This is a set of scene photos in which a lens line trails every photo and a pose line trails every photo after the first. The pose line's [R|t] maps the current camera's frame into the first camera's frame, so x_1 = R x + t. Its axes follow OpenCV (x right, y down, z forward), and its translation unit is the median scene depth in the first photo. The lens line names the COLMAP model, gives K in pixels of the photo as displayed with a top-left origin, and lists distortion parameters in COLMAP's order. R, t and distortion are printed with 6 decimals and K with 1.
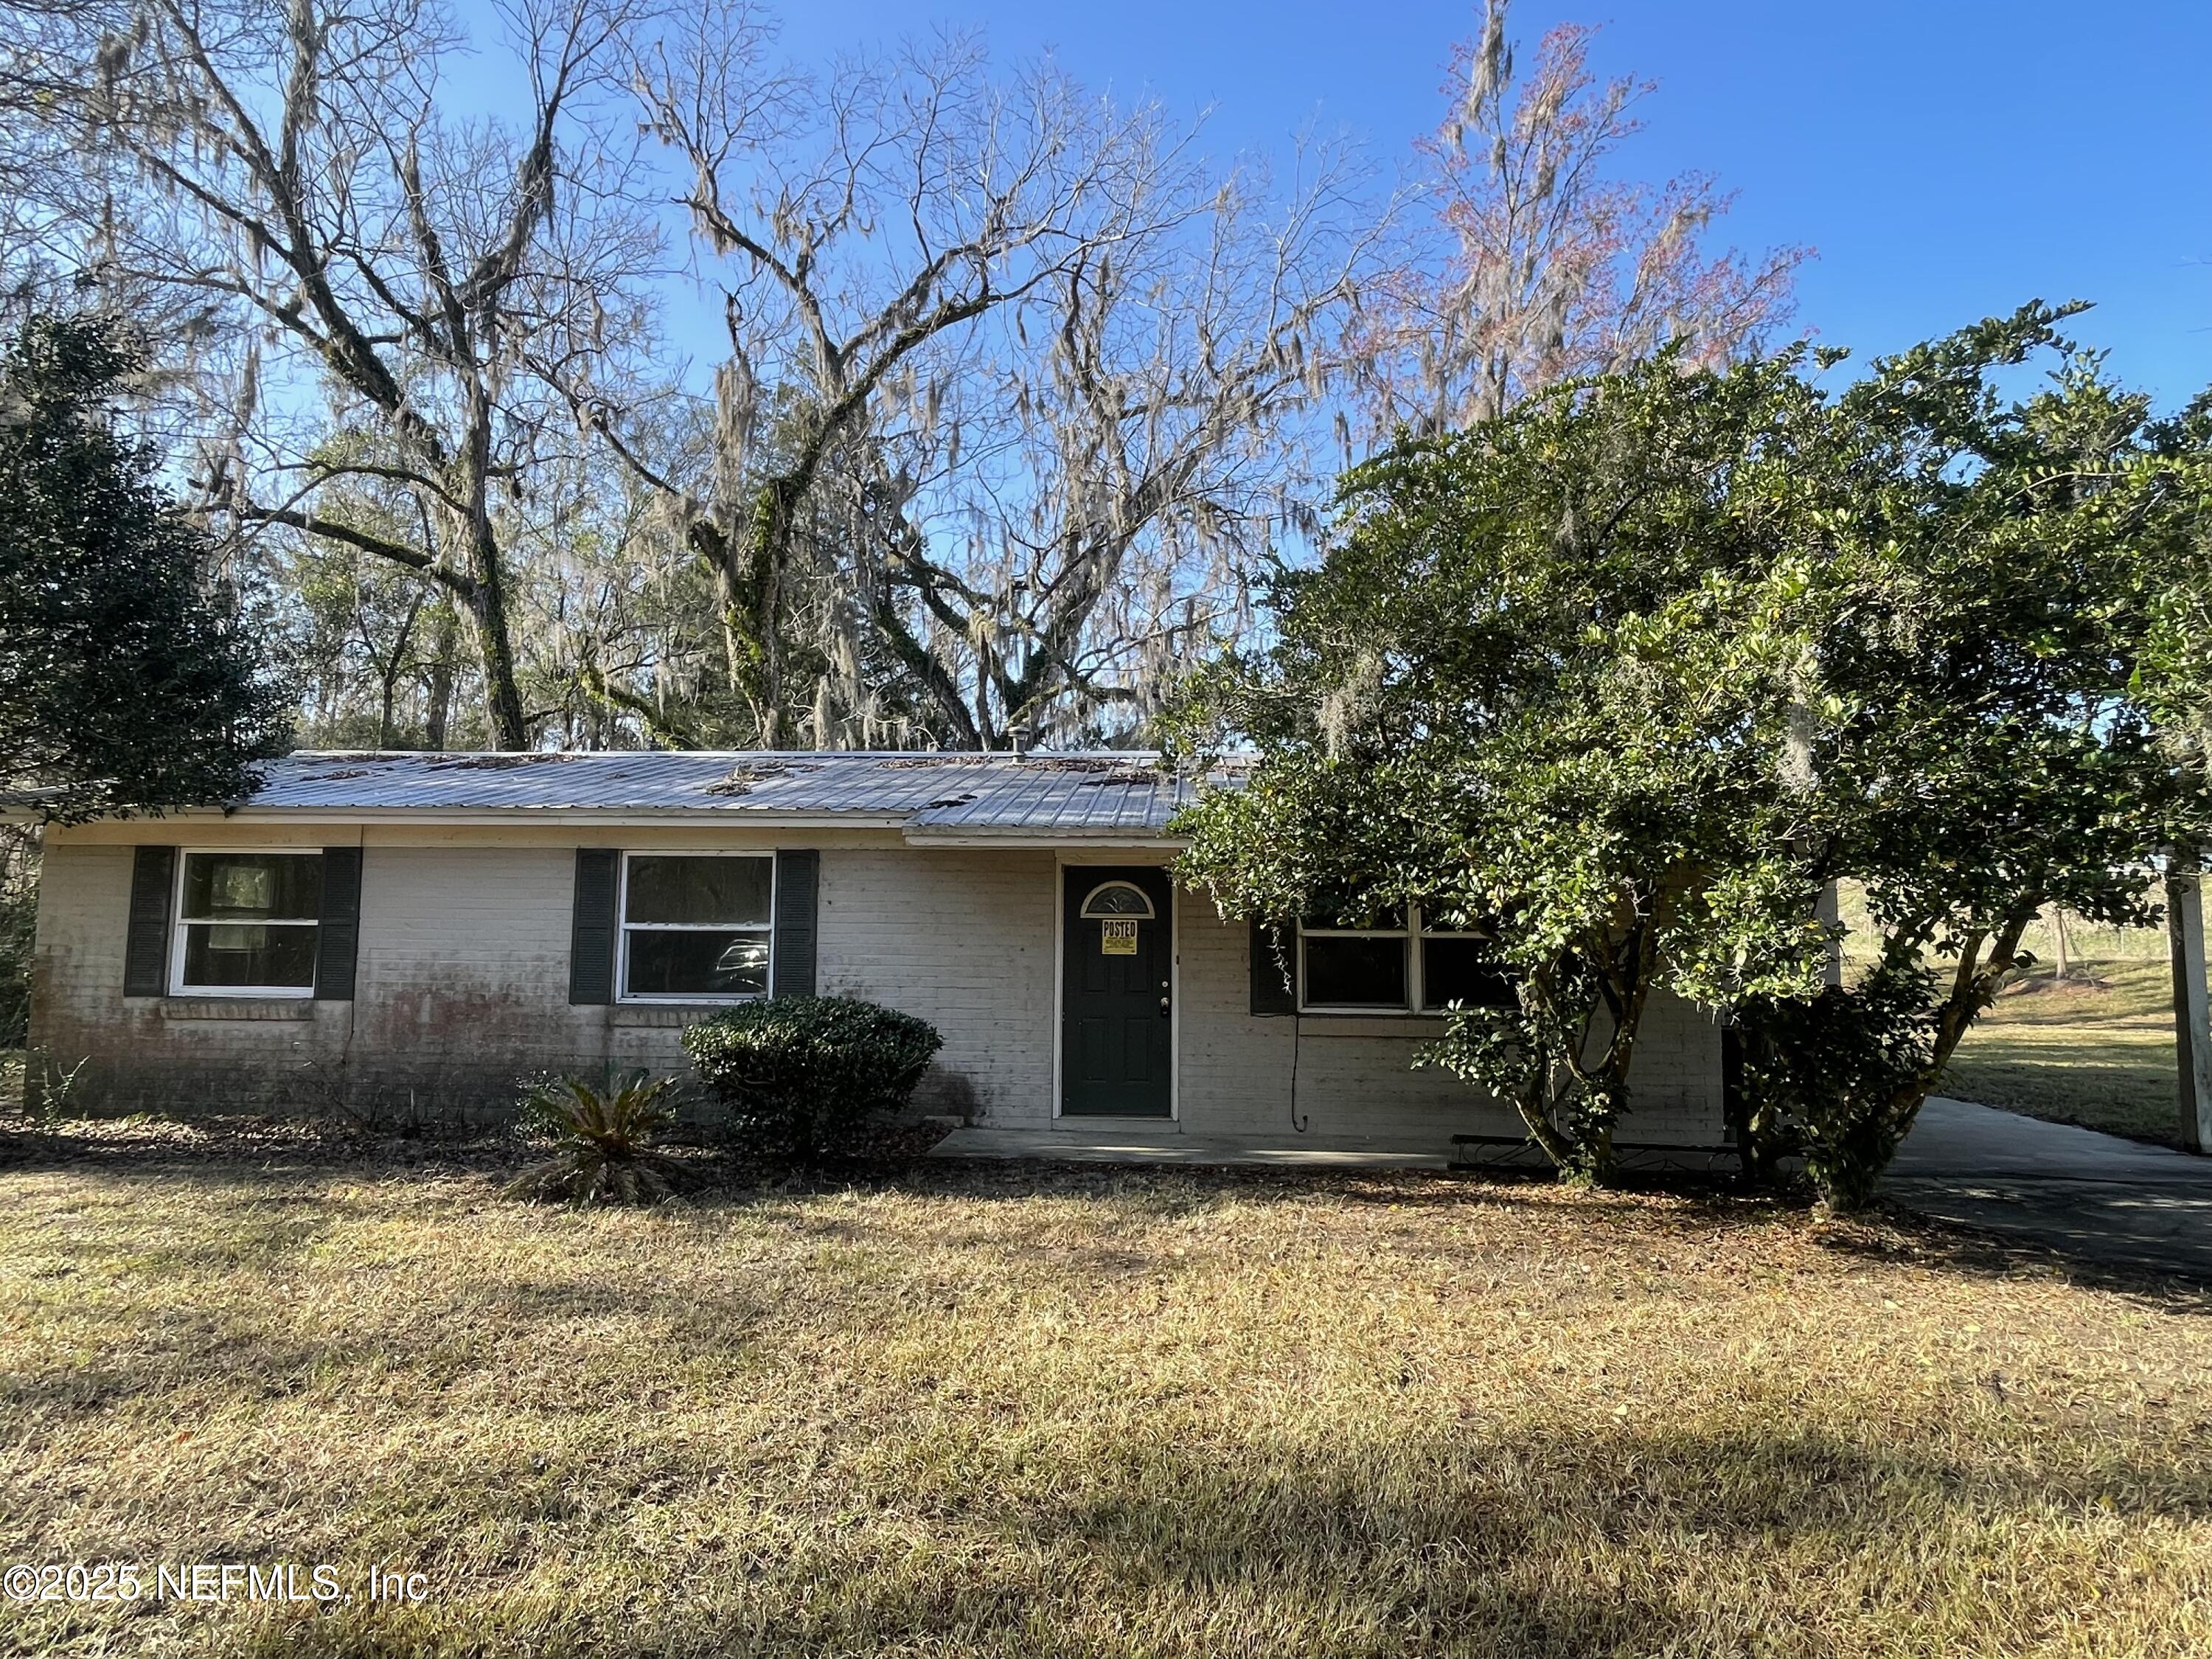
lens RADIAL K [[1247.5, 0, 1106.0], [0, 1247.5, 829.5], [0, 0, 1]] dist [-0.013260, 0.008354]
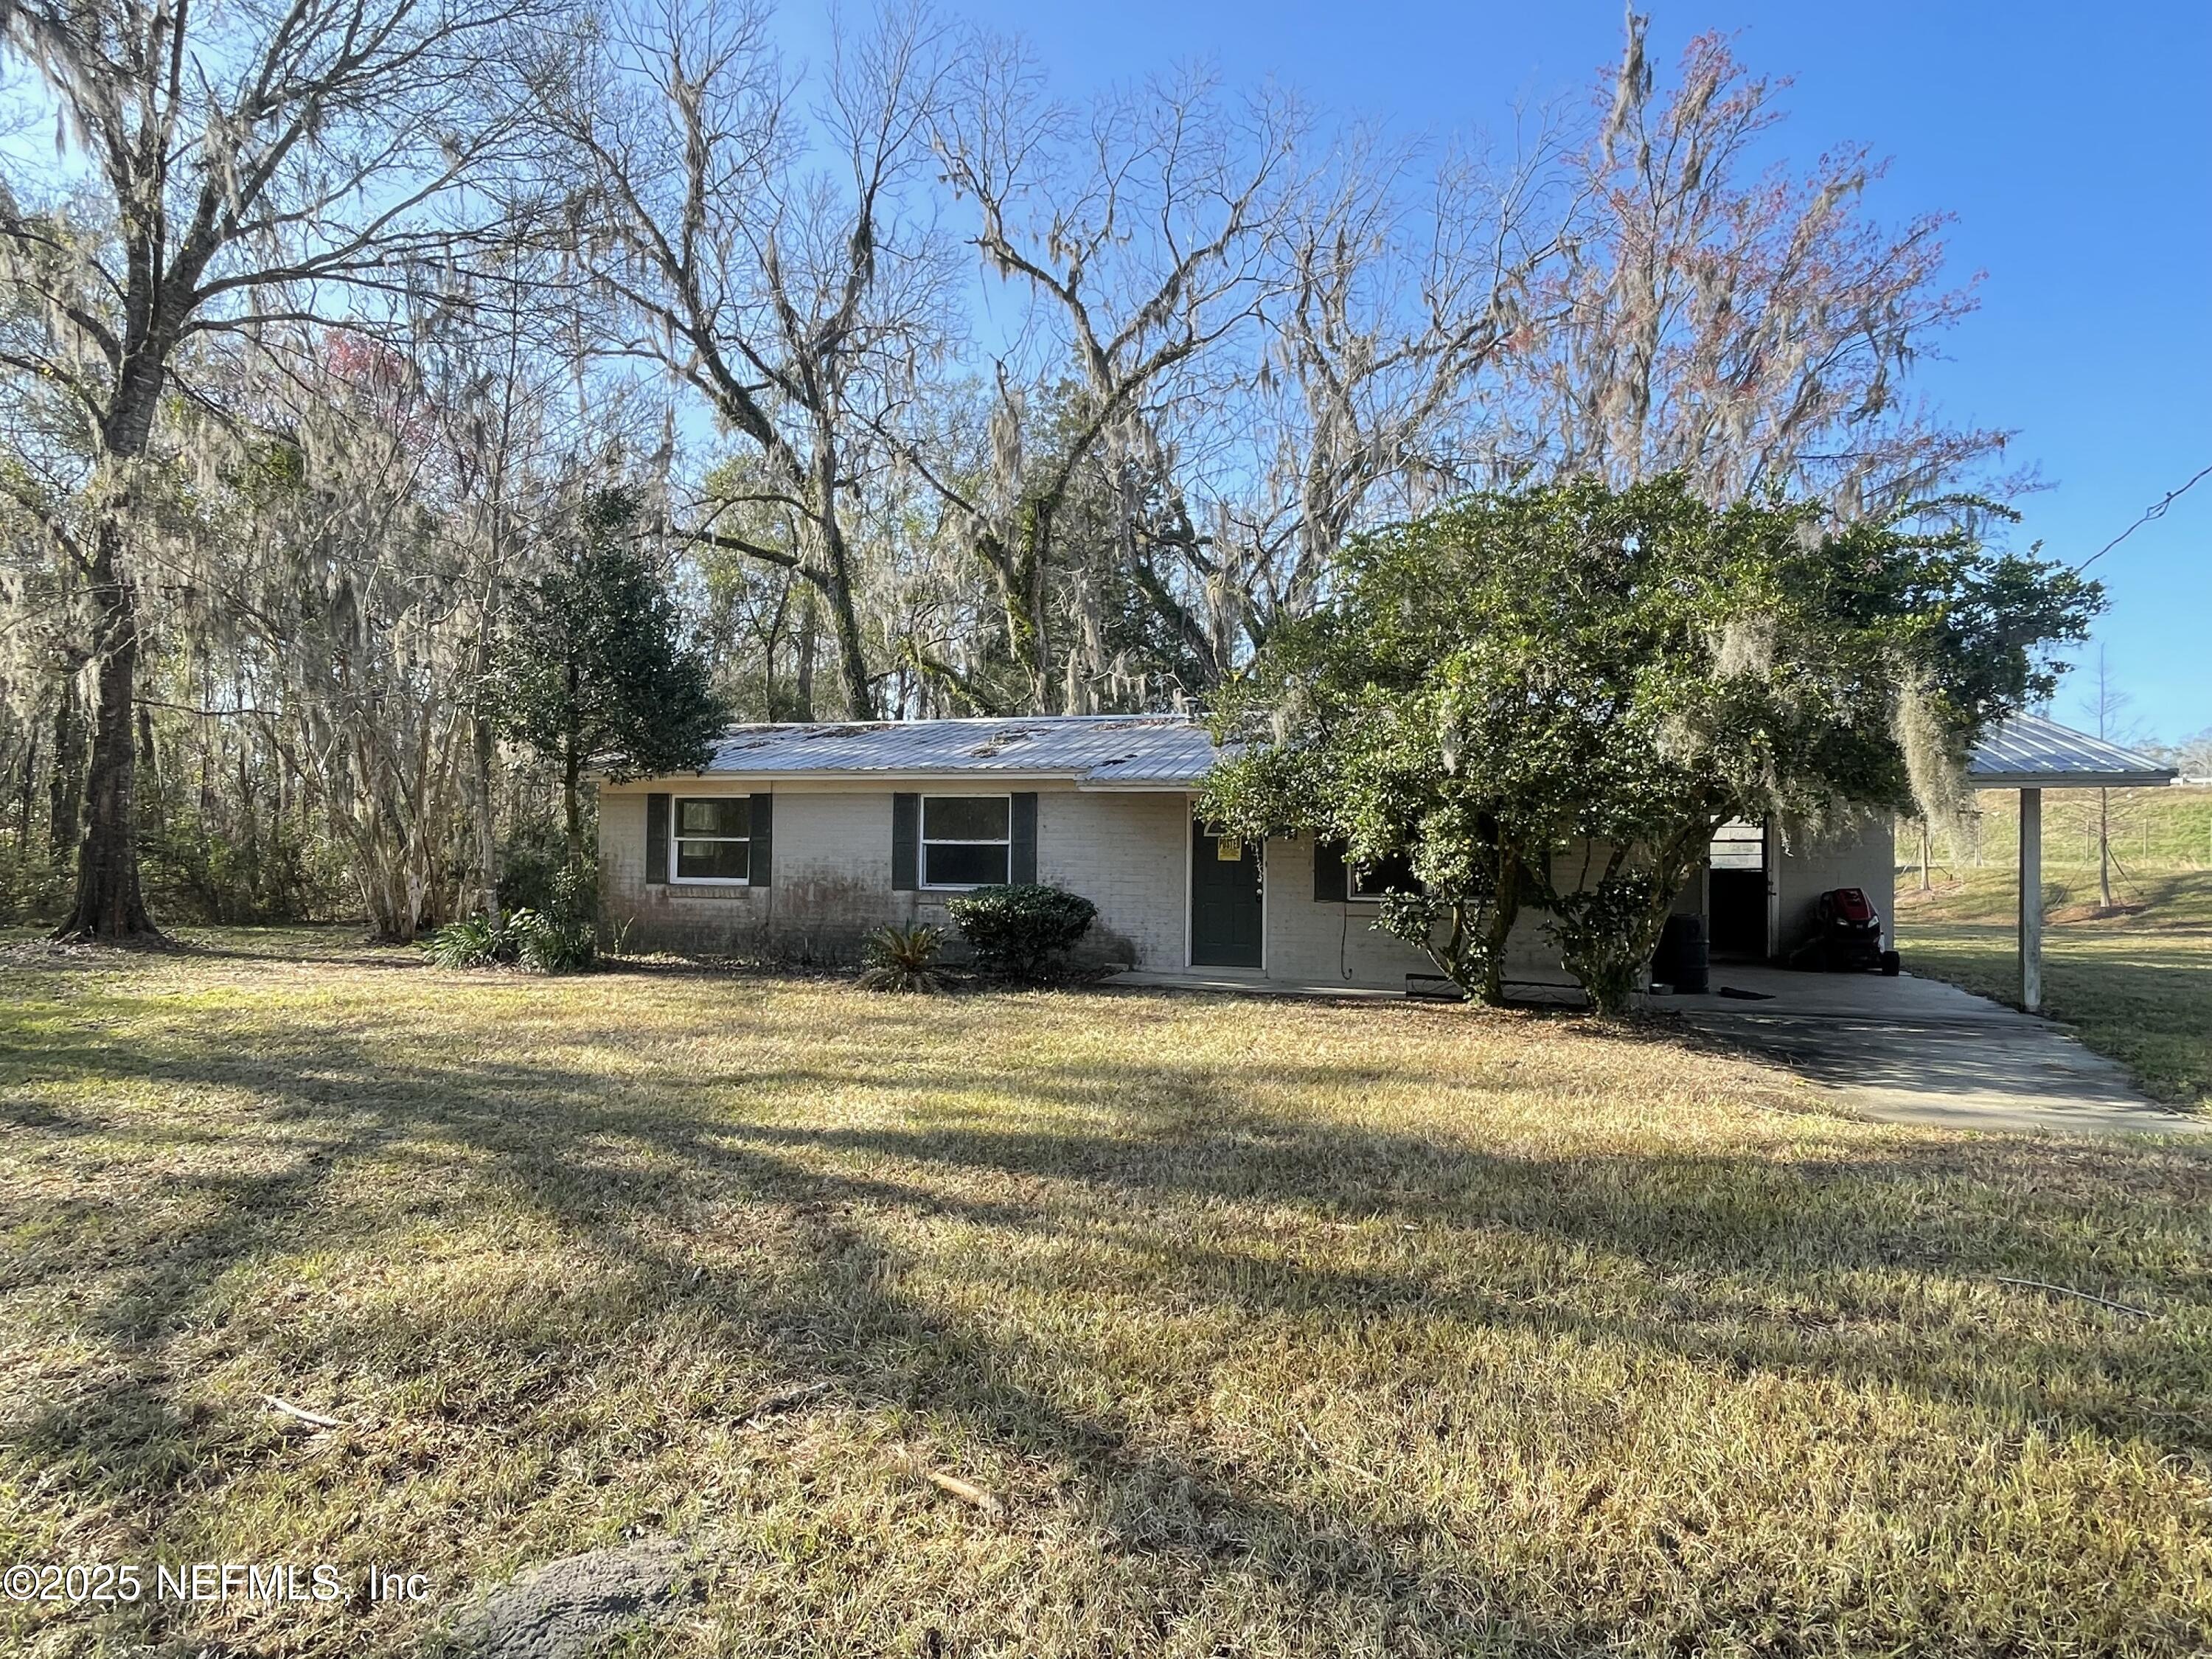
lens RADIAL K [[1220.5, 0, 1114.8], [0, 1220.5, 826.2], [0, 0, 1]] dist [0.026528, -0.073861]
pose [[0.969644, -0.003212, -0.244498, 0.114006], [0.020173, 0.997556, 0.066902, -0.020221], [0.243686, -0.069803, 0.967339, -0.220229]]
